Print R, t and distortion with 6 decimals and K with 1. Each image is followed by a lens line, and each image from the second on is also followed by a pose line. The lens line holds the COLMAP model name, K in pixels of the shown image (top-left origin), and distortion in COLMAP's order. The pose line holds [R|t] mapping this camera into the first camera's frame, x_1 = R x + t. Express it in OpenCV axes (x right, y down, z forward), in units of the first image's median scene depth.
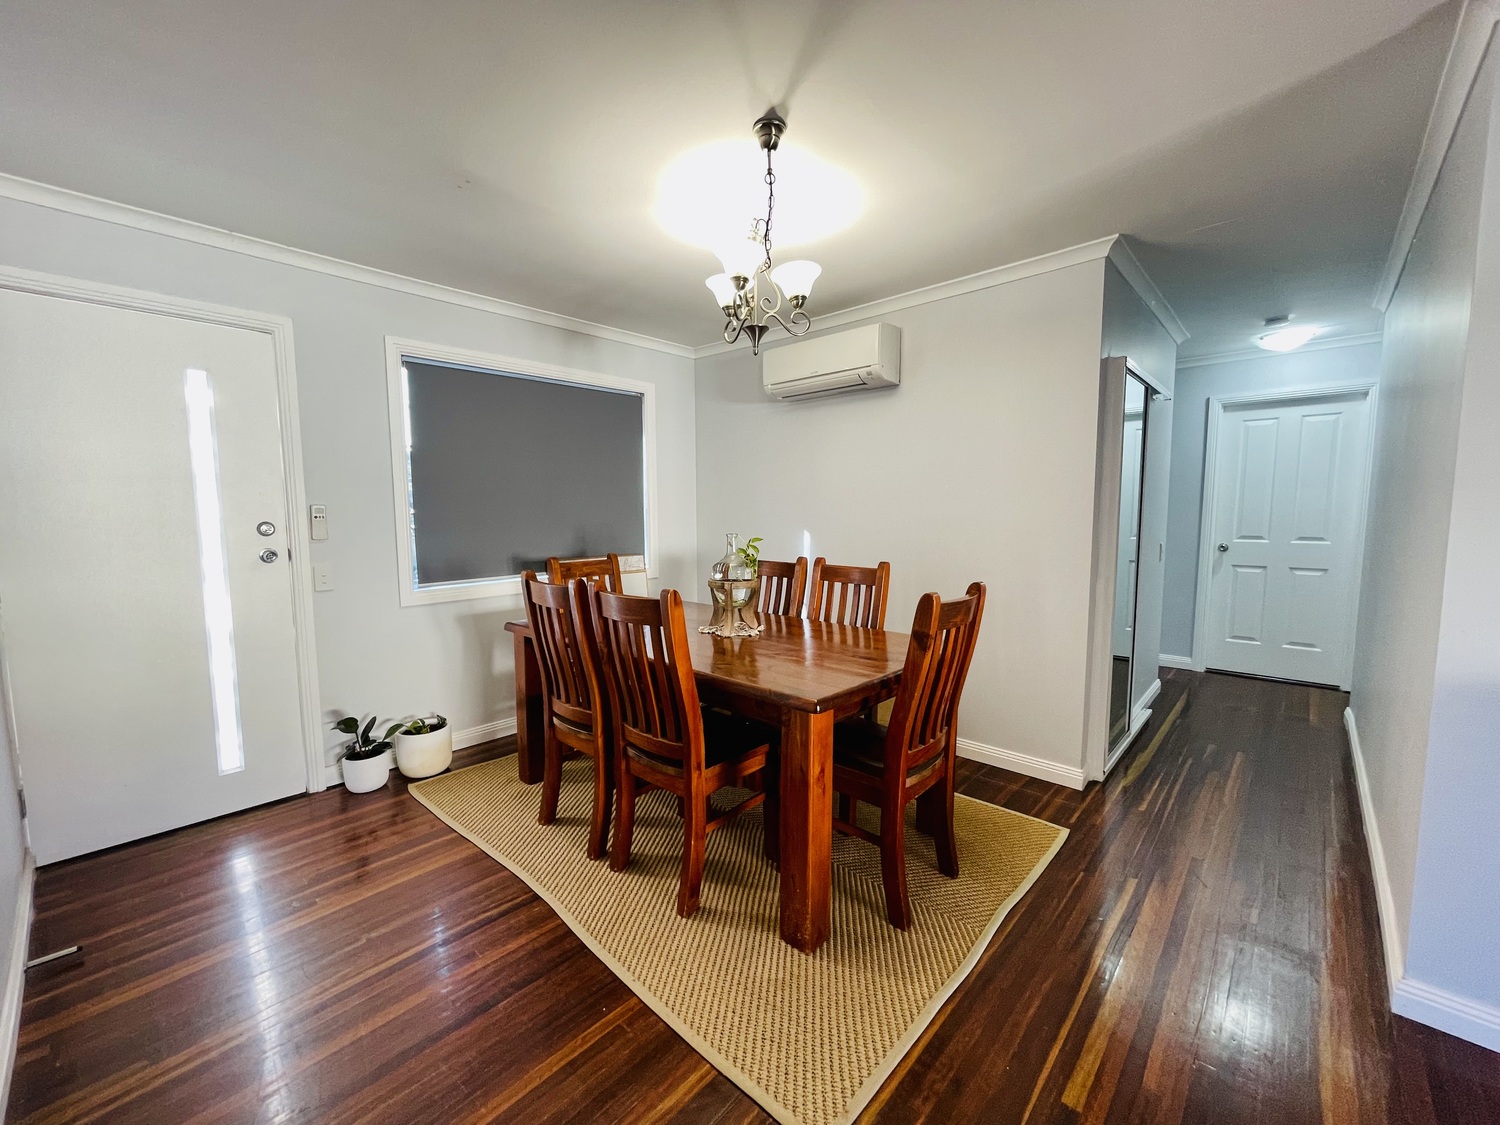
lens RADIAL K [[603.4, 0, 749.0], [0, 603.4, 569.0], [0, 0, 1]] dist [-0.000236, -0.000581]
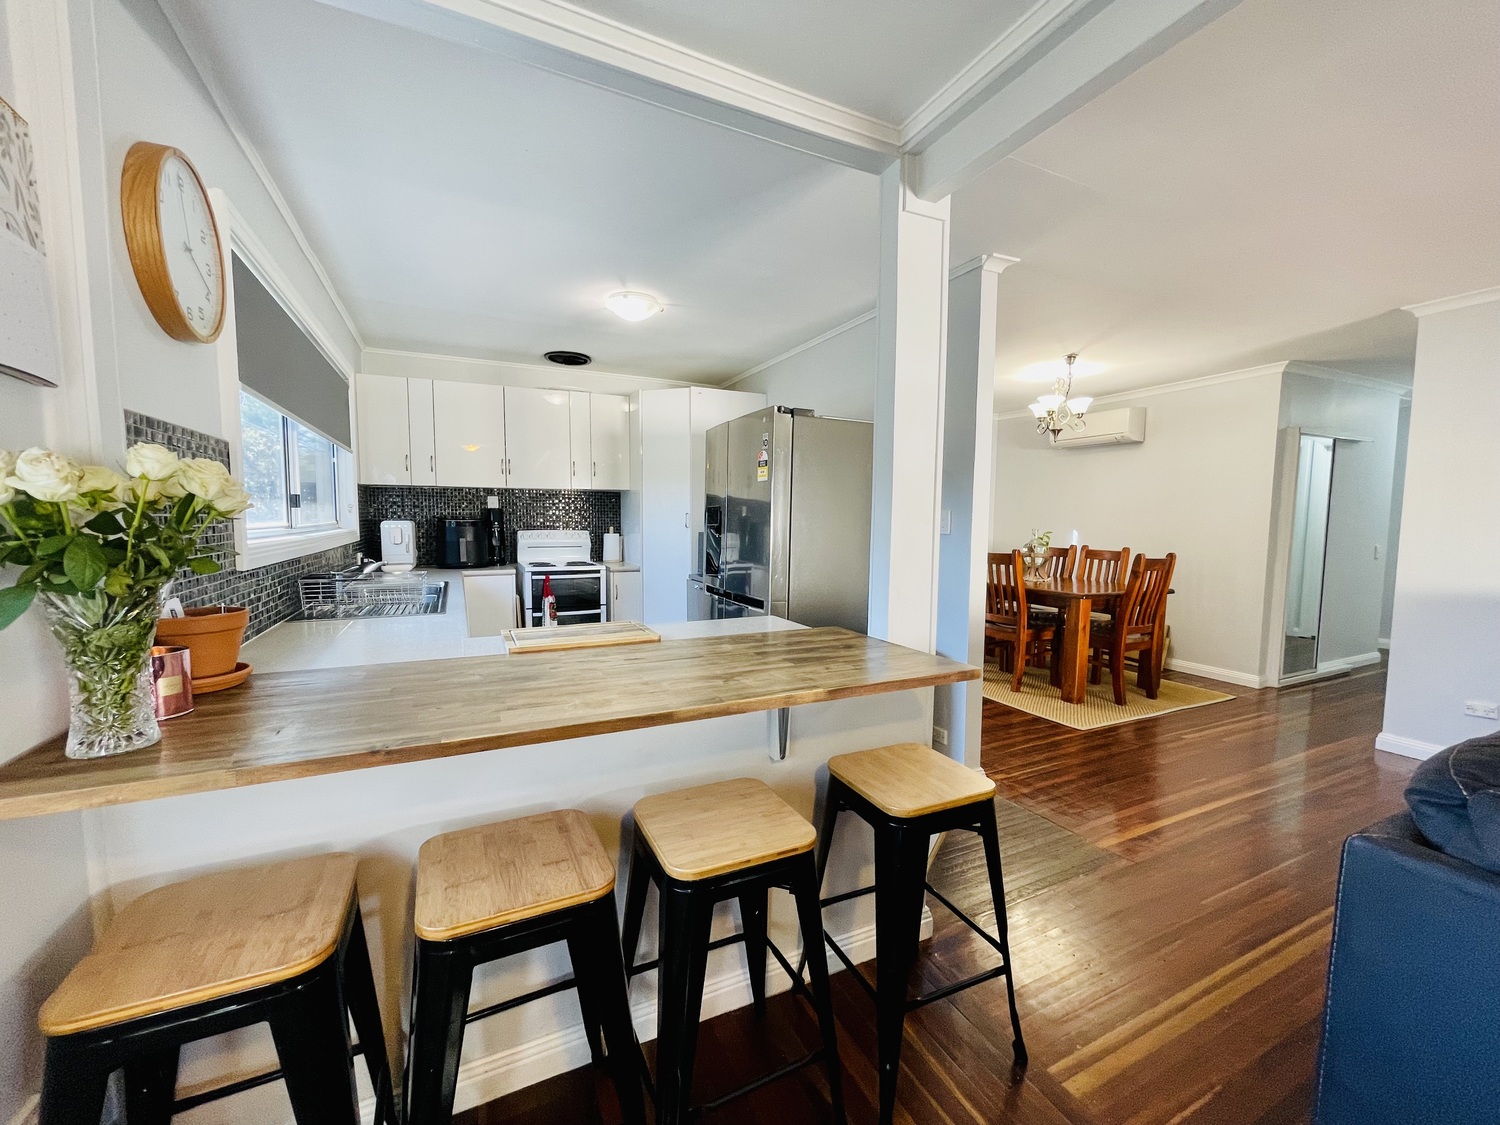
lens RADIAL K [[603.4, 0, 749.0], [0, 603.4, 569.0], [0, 0, 1]] dist [-0.000236, -0.000581]
pose [[0.927635, 0.040008, -0.371339, -0.165777], [-0.044860, 0.998983, -0.004435, 0.125455], [0.370784, 0.020772, 0.928487, -1.216398]]
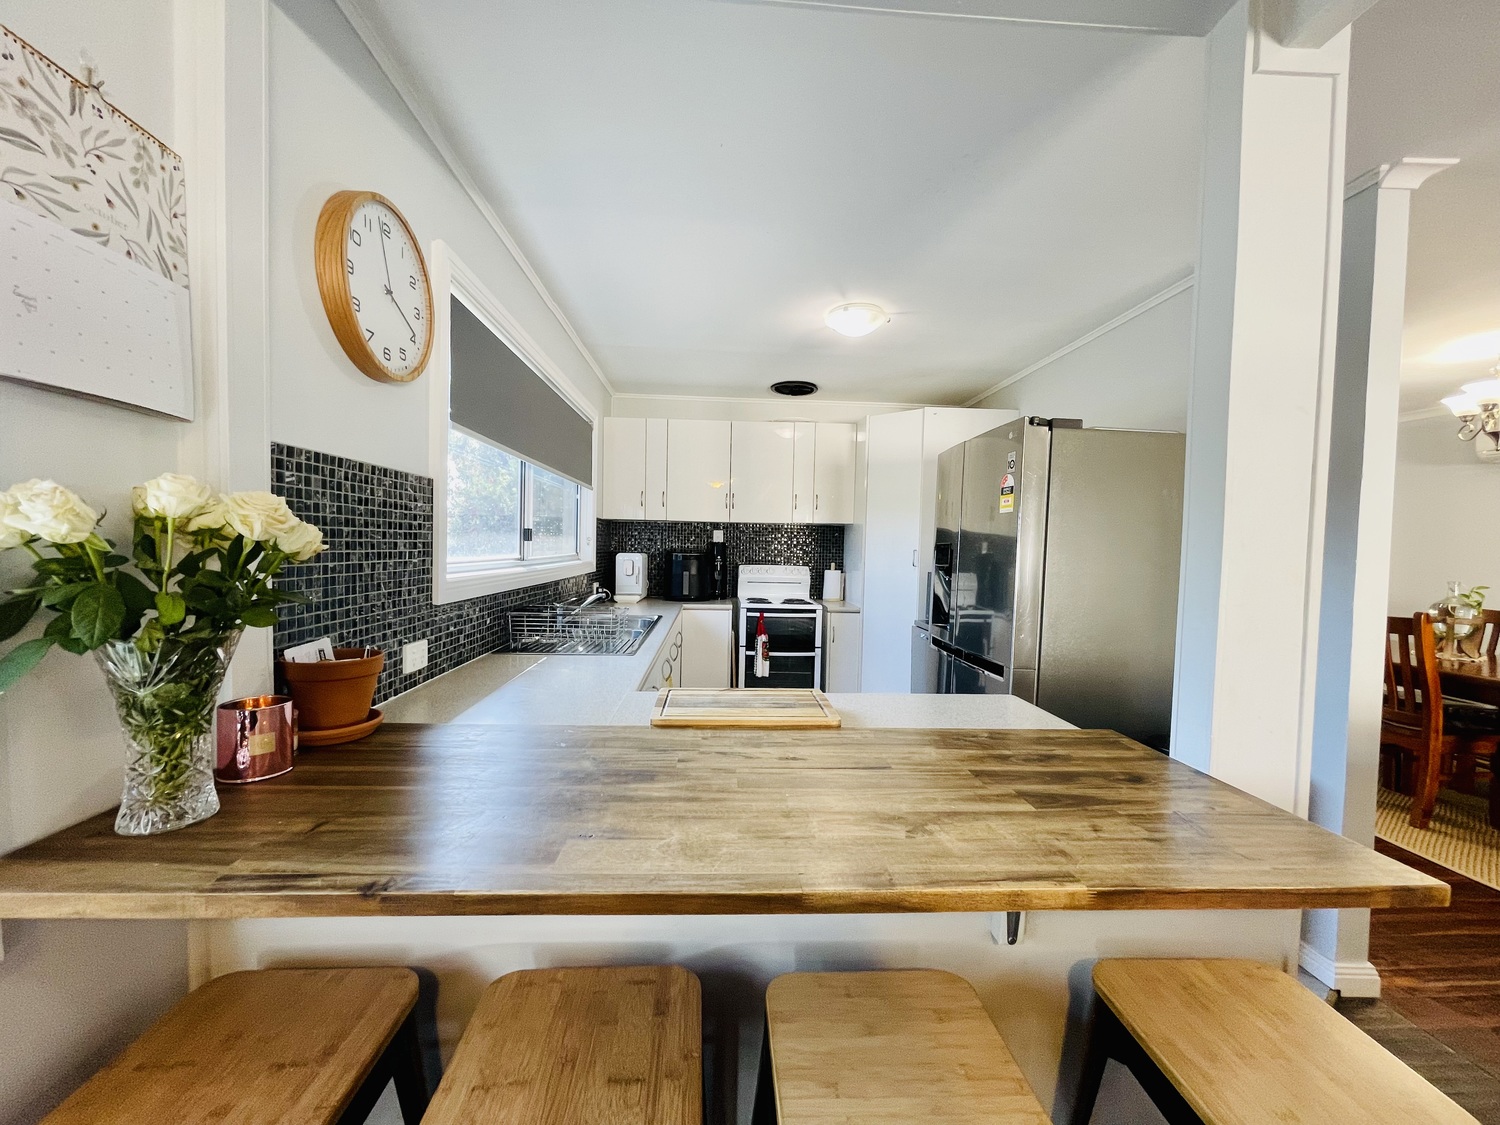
lens RADIAL K [[603.4, 0, 749.0], [0, 603.4, 569.0], [0, 0, 1]] dist [-0.000236, -0.000581]
pose [[0.712228, 0.043568, -0.700595, -0.213624], [-0.091485, 0.995320, -0.031108, 0.098021], [0.695961, 0.086250, 0.712881, -1.043967]]
